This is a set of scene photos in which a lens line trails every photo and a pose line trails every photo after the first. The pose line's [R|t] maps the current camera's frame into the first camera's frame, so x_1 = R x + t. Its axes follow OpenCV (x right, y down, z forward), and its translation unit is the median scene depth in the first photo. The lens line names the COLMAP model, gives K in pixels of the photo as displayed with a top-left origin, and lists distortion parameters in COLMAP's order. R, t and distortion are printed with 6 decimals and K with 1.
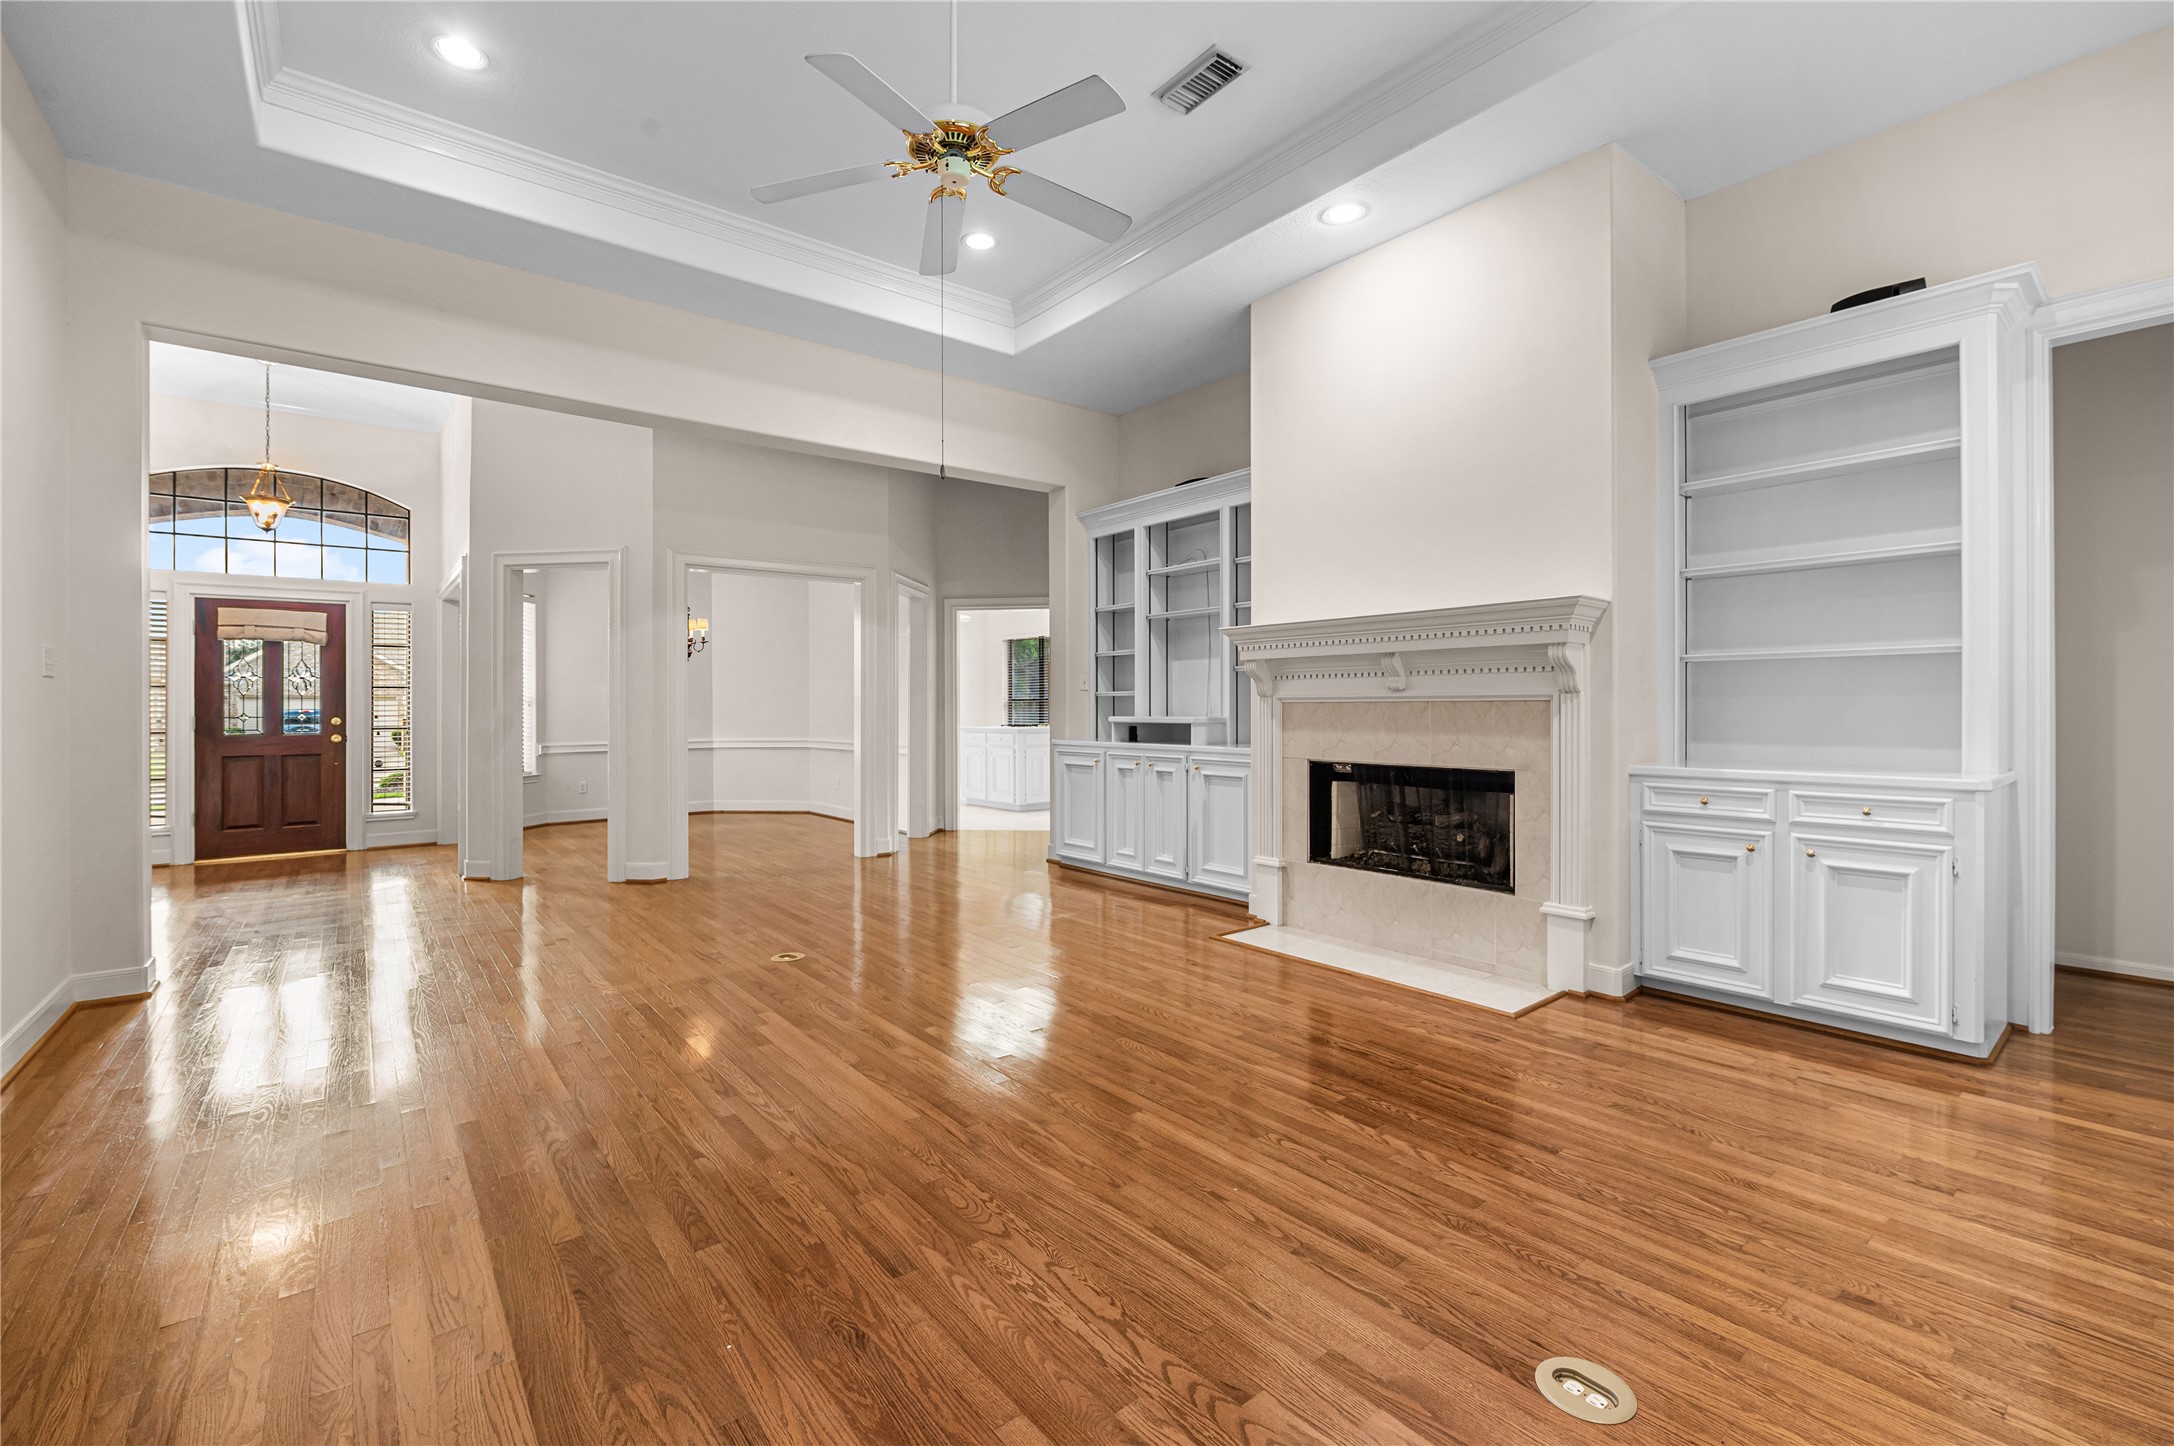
lens RADIAL K [[917.6, 0, 1088.4], [0, 917.6, 704.5], [0, 0, 1]] dist [-0.002743, -0.000239]
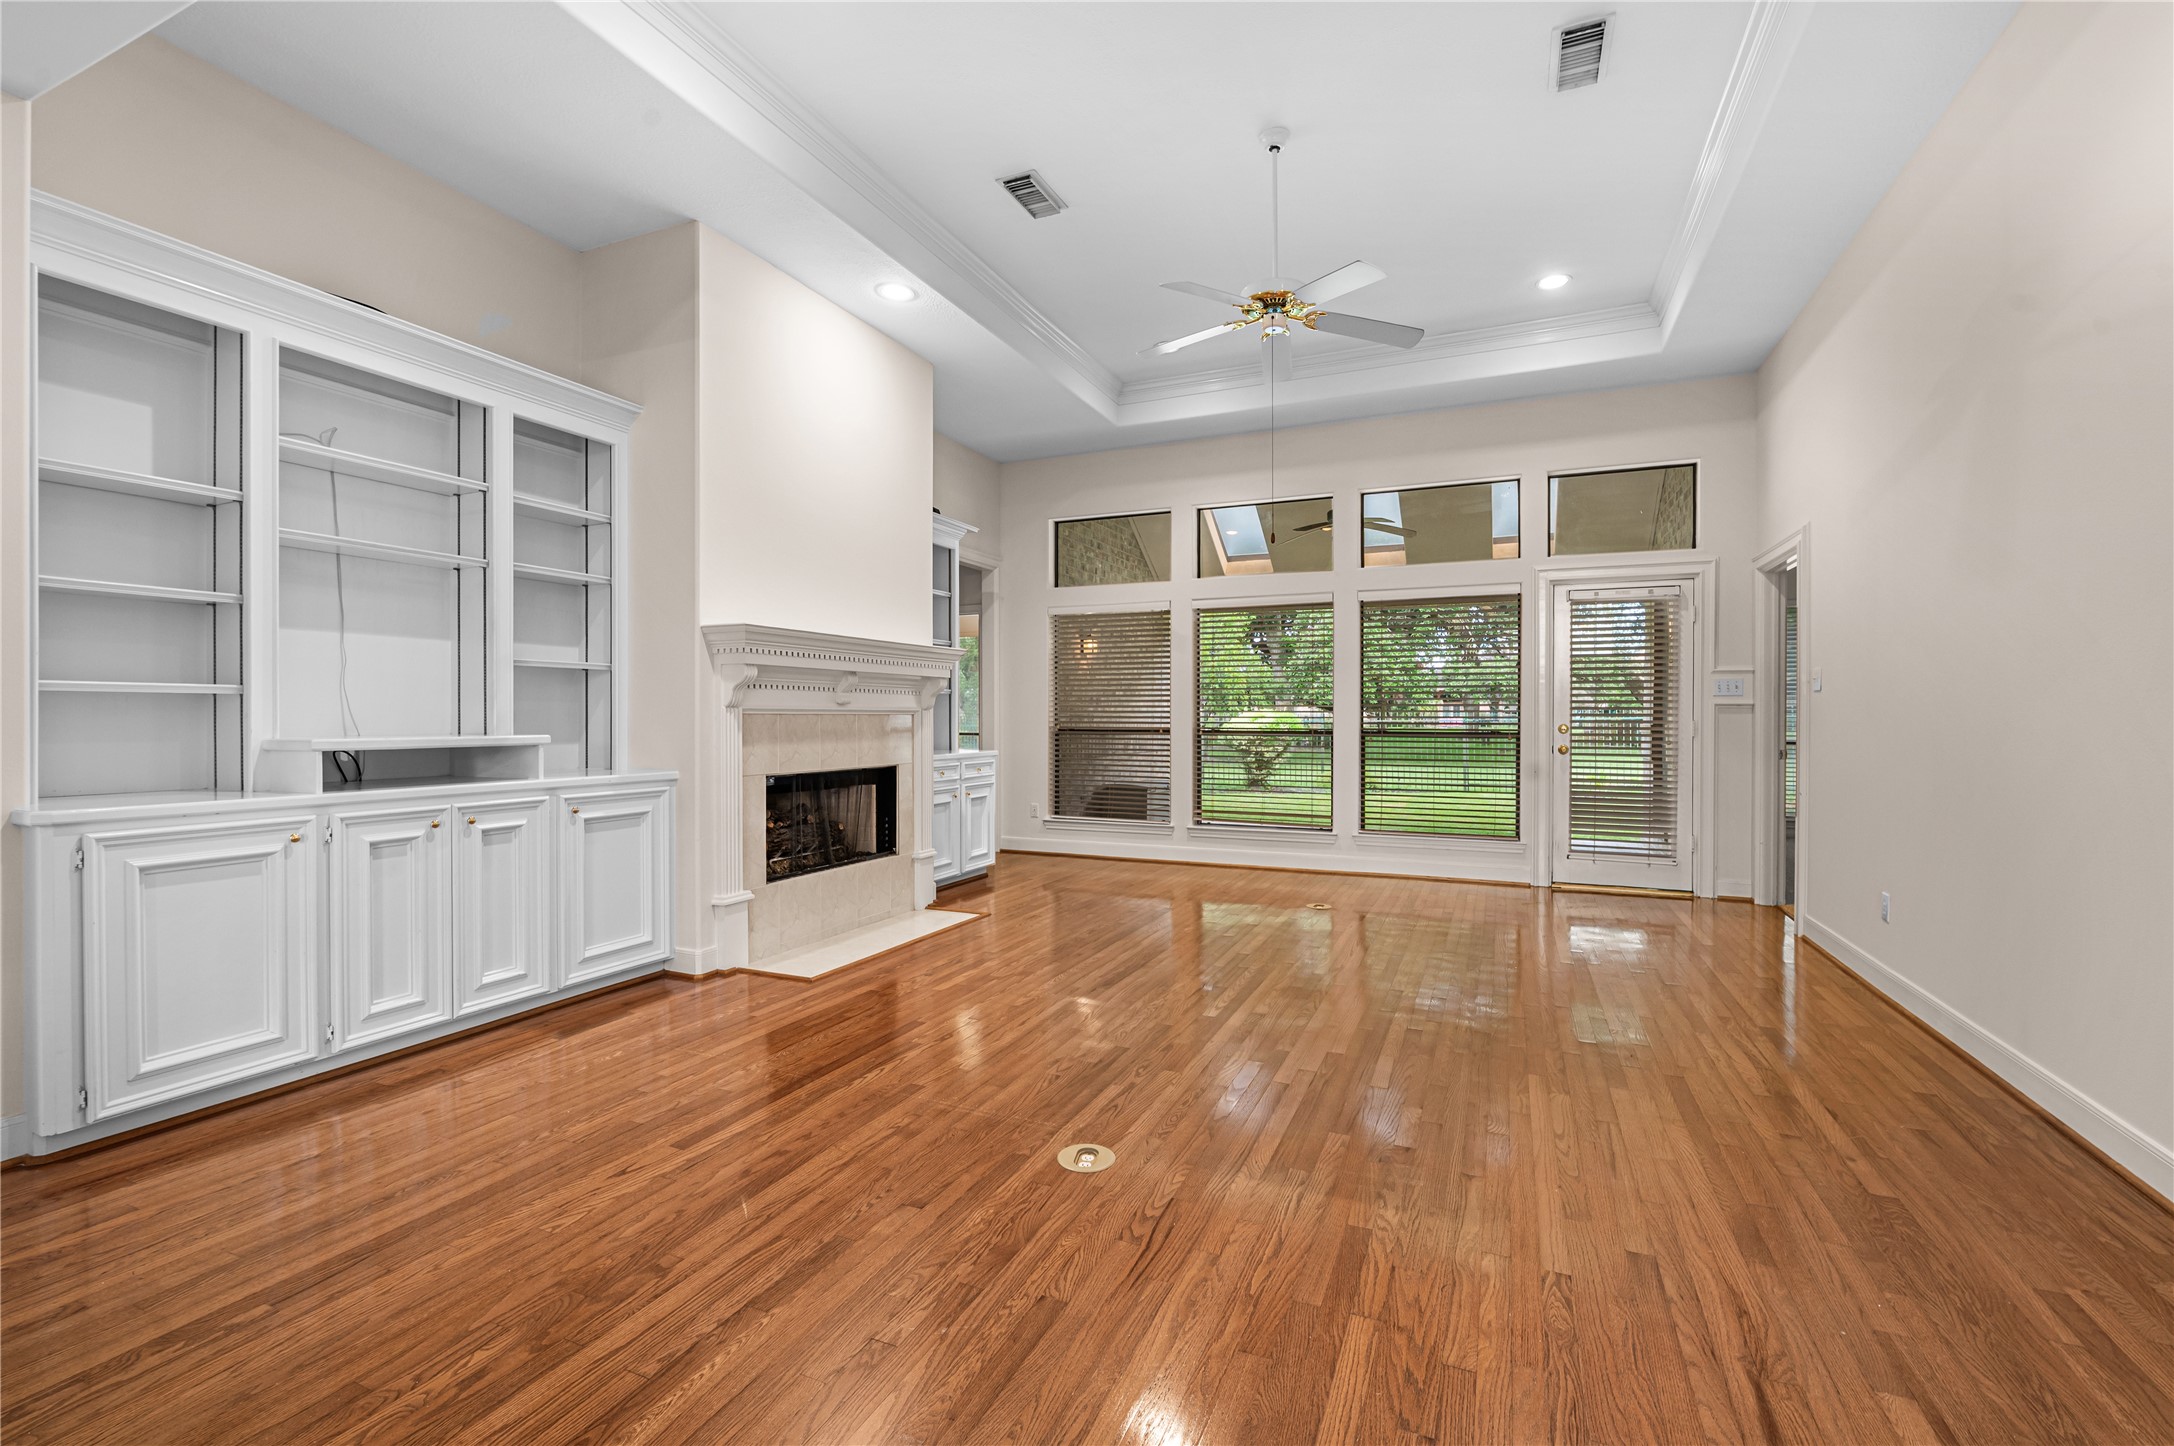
lens RADIAL K [[922.2, 0, 1087.0], [0, 922.2, 723.0], [0, 0, 1]] dist [-0.007586, -0.000295]
pose [[-0.453510, 0.001150, 0.891250, -0.778833], [0.002576, 0.999997, 0.000021, 0.007871], [-0.891247, 0.002305, -0.453512, 1.176512]]
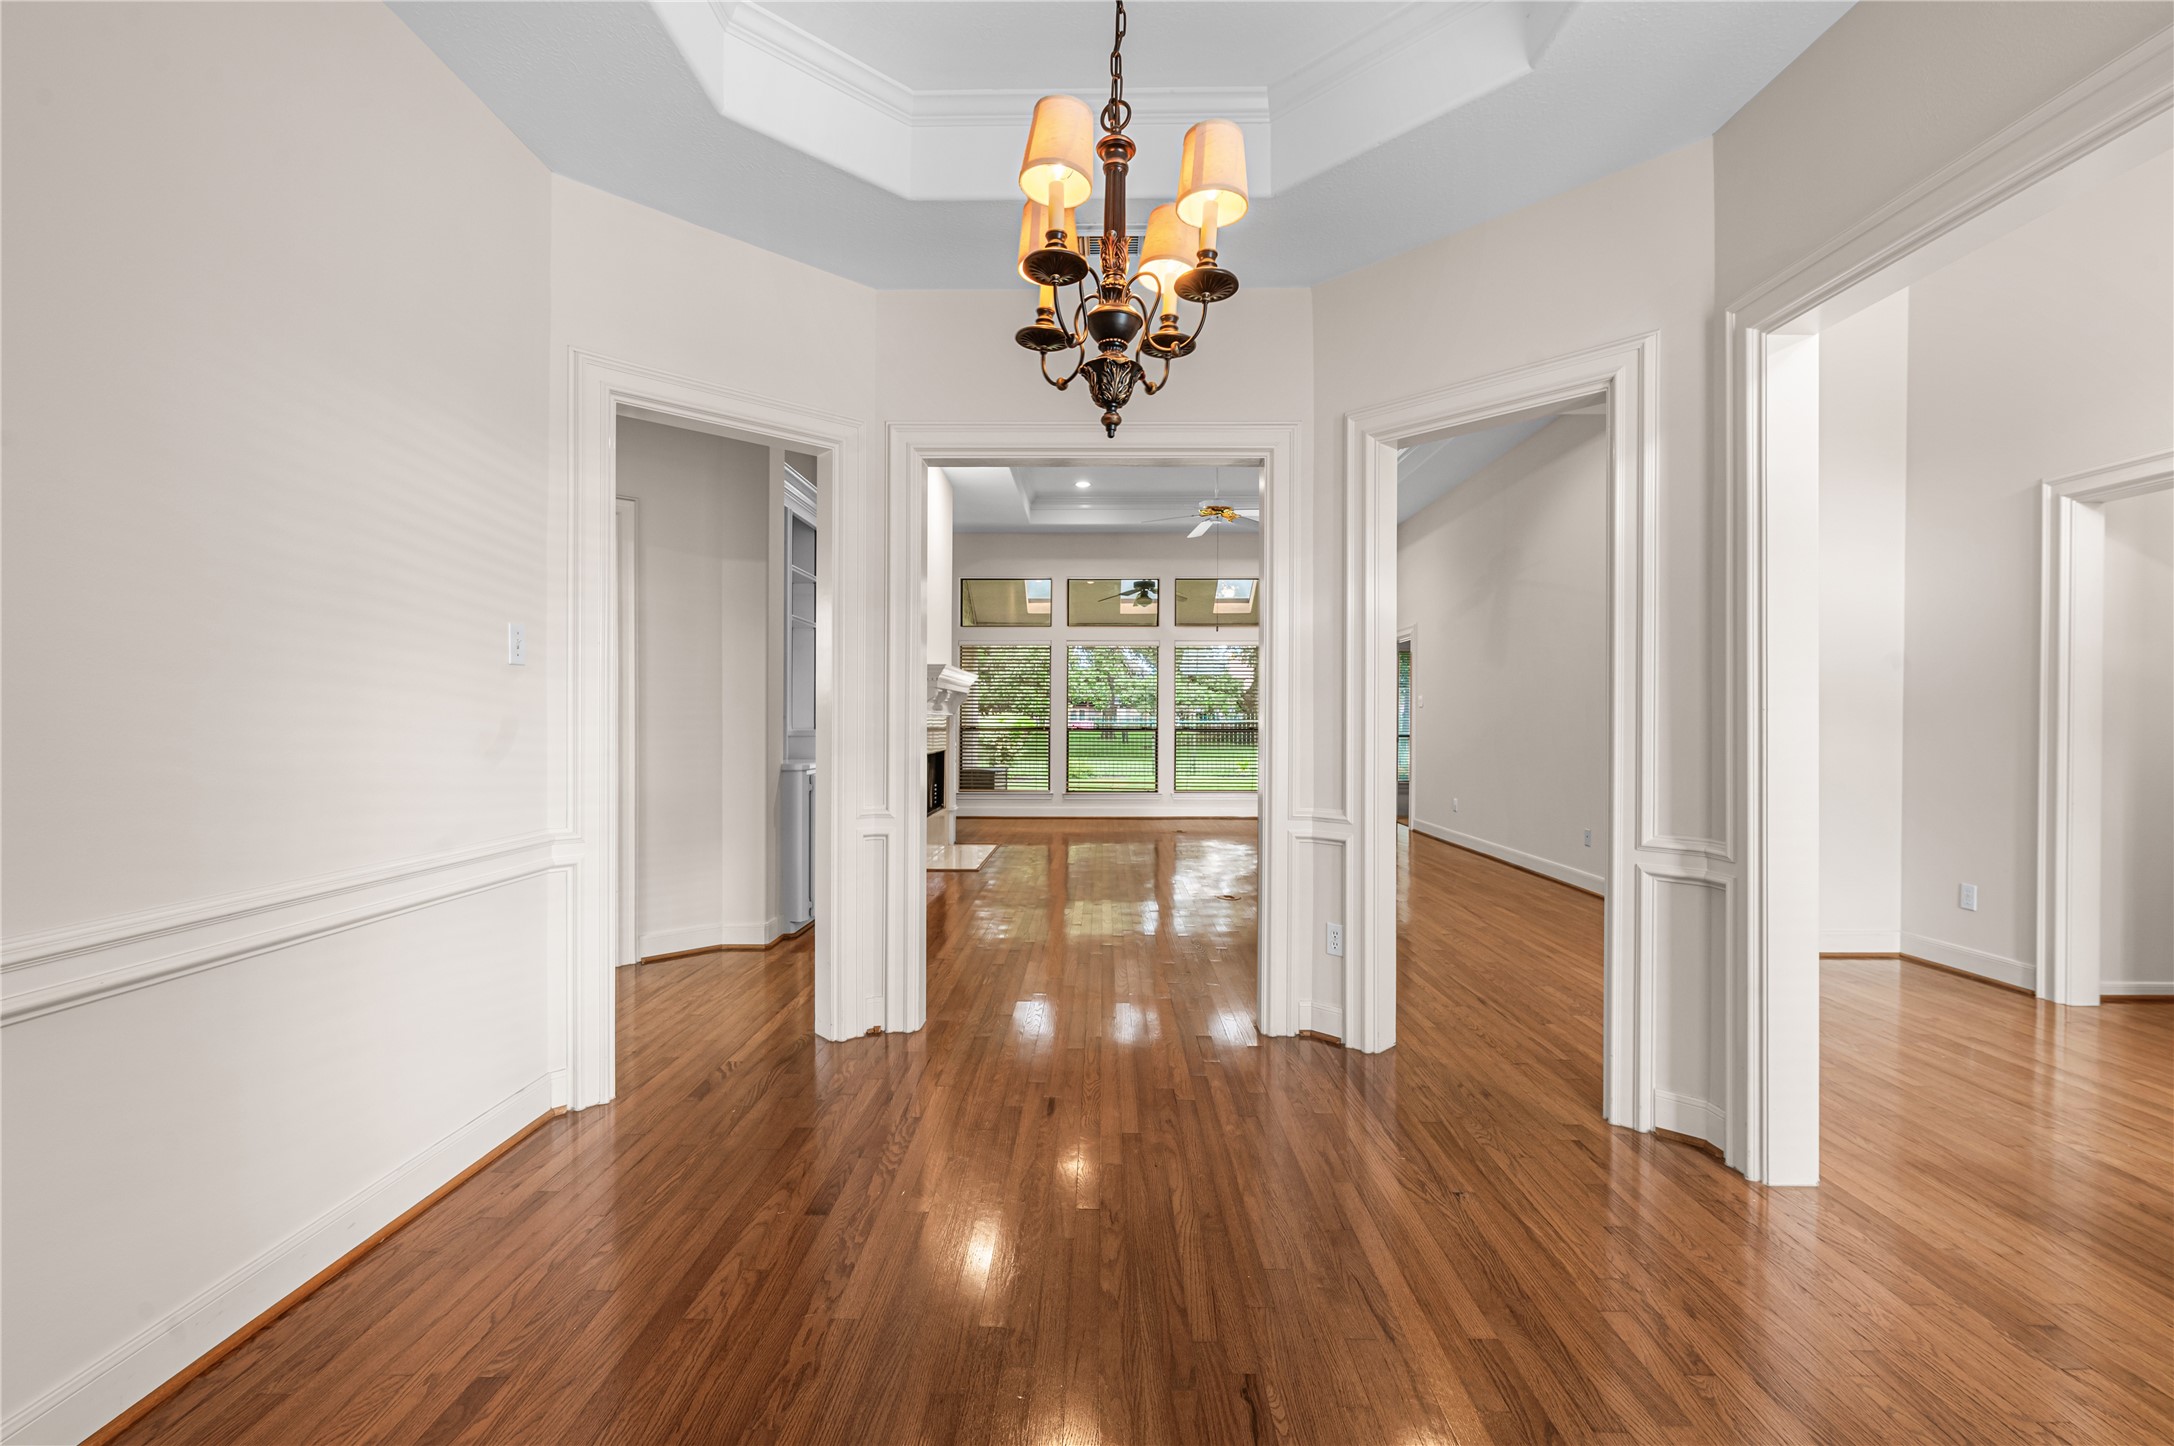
lens RADIAL K [[922.2, 0, 1087.0], [0, 922.2, 723.0], [0, 0, 1]] dist [-0.007586, -0.000295]
pose [[-0.767949, 0.001309, 0.640510, -0.989805], [0.000583, 0.999999, -0.001344, 0.011476], [-0.640511, -0.000658, -0.767949, 2.075772]]
